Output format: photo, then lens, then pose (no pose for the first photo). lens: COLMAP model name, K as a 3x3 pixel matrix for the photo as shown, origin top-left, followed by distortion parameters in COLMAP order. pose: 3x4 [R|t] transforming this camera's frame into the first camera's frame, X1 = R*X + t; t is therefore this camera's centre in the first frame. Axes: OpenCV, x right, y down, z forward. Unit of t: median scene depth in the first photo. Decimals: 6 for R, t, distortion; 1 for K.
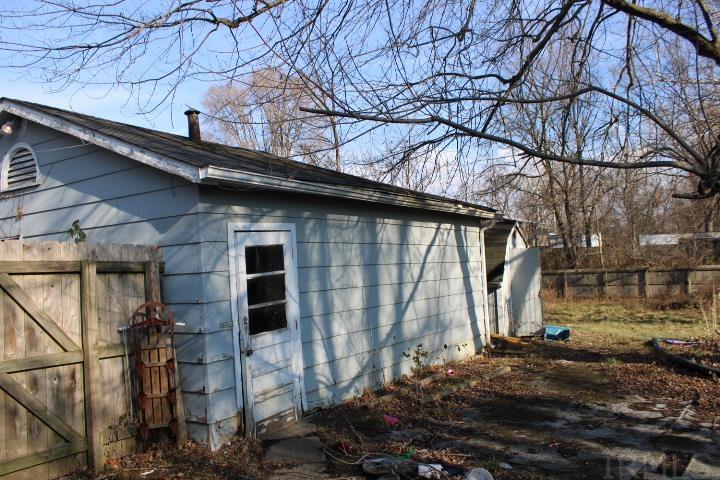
lens RADIAL K [[591.7, 0, 357.5], [0, 591.7, 237.3], [0, 0, 1]] dist [-0.048632, 0.004546]
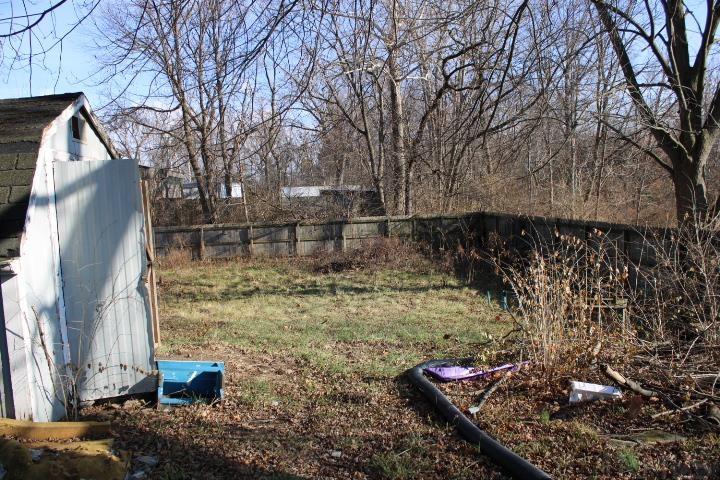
lens RADIAL K [[591.7, 0, 358.8], [0, 591.7, 235.3], [0, 0, 1]] dist [-0.048632, 0.004546]
pose [[0.824466, -0.026864, 0.565273, 0.090044], [-0.012731, 0.997739, 0.065985, 0.016443], [-0.565768, -0.061600, 0.822261, 0.261529]]
